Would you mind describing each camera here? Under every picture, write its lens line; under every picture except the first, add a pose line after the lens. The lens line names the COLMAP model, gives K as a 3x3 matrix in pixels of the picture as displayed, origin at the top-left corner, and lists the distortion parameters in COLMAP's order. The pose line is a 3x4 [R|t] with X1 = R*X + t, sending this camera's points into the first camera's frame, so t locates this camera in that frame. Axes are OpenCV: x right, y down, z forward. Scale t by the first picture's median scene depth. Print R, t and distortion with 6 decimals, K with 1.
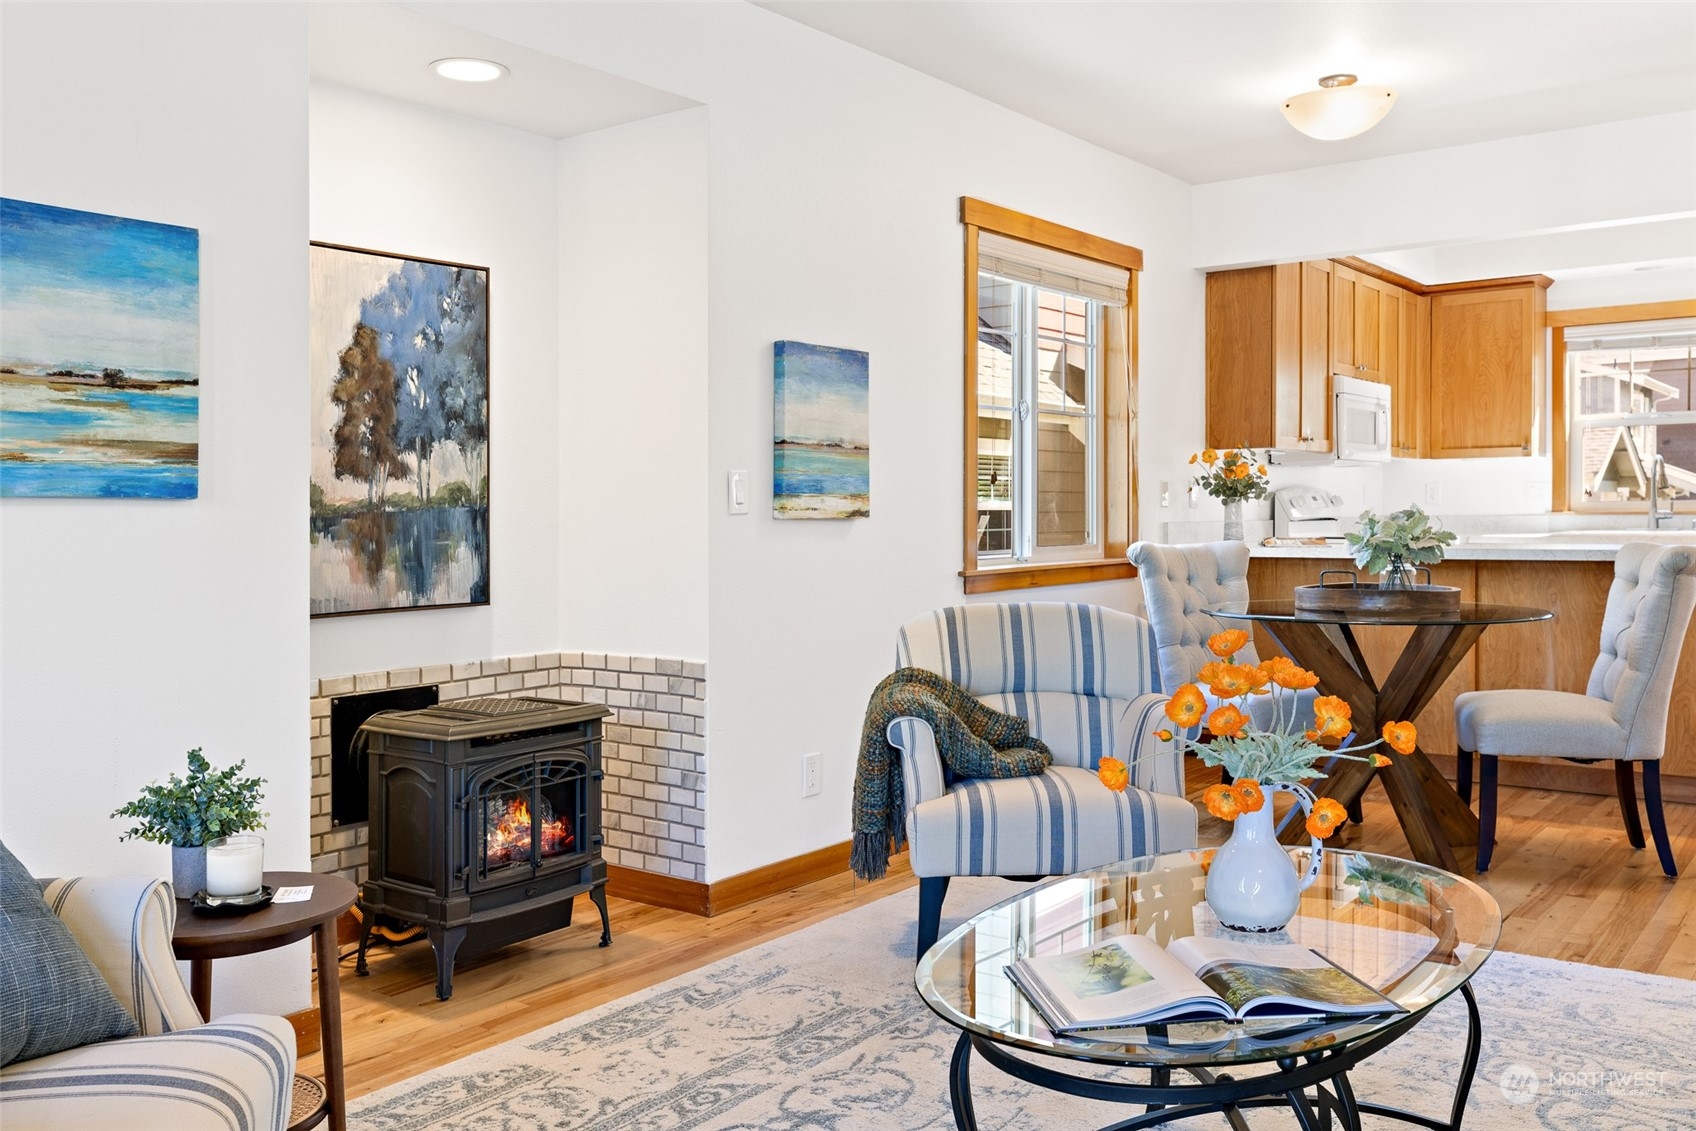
lens RADIAL K [[1459.9, 0, 847.0], [0, 1459.9, 549.9], [0, 0, 1]] dist [-0.002030, 0.005395]
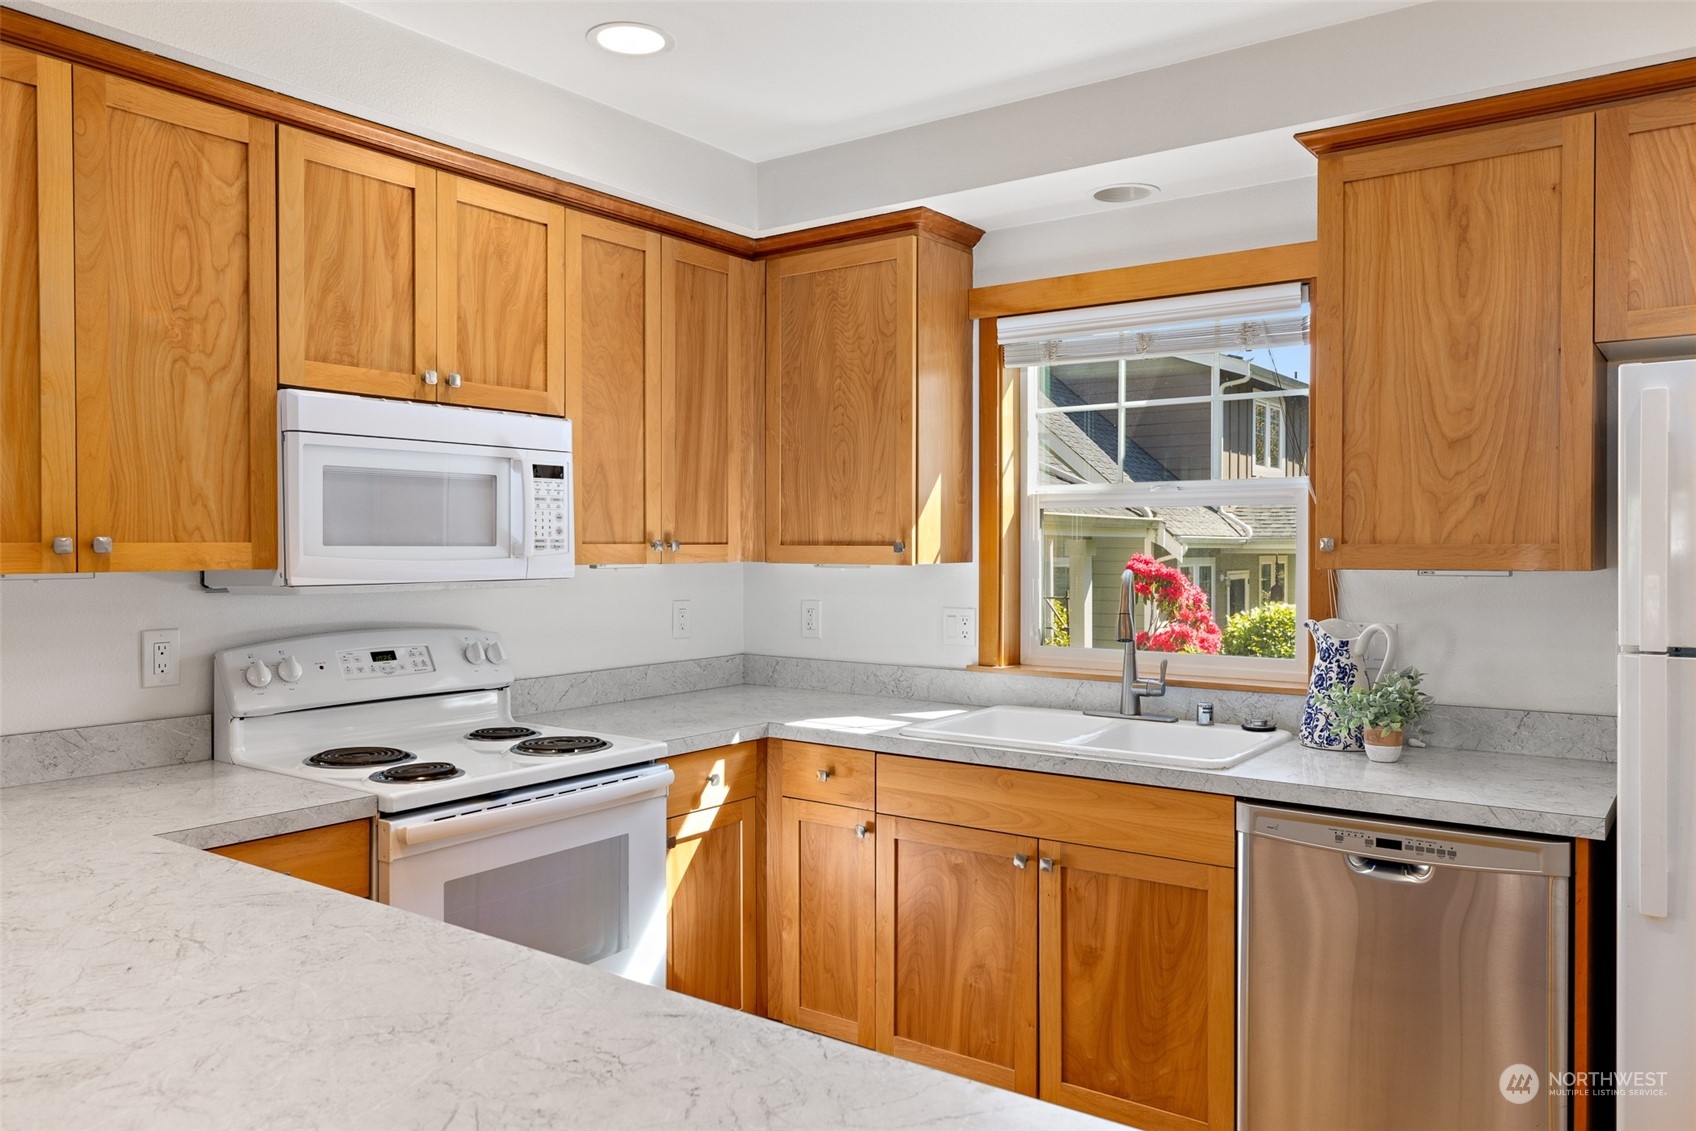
lens RADIAL K [[1246.6, 0, 841.5], [0, 1246.6, 540.2], [0, 0, 1]] dist [0.024366, -0.007185]
pose [[0.999845, 0.010542, 0.014126, 0.530672], [-0.010121, 0.999513, -0.029520, -0.071944], [-0.014431, 0.029372, 0.999464, 0.681634]]
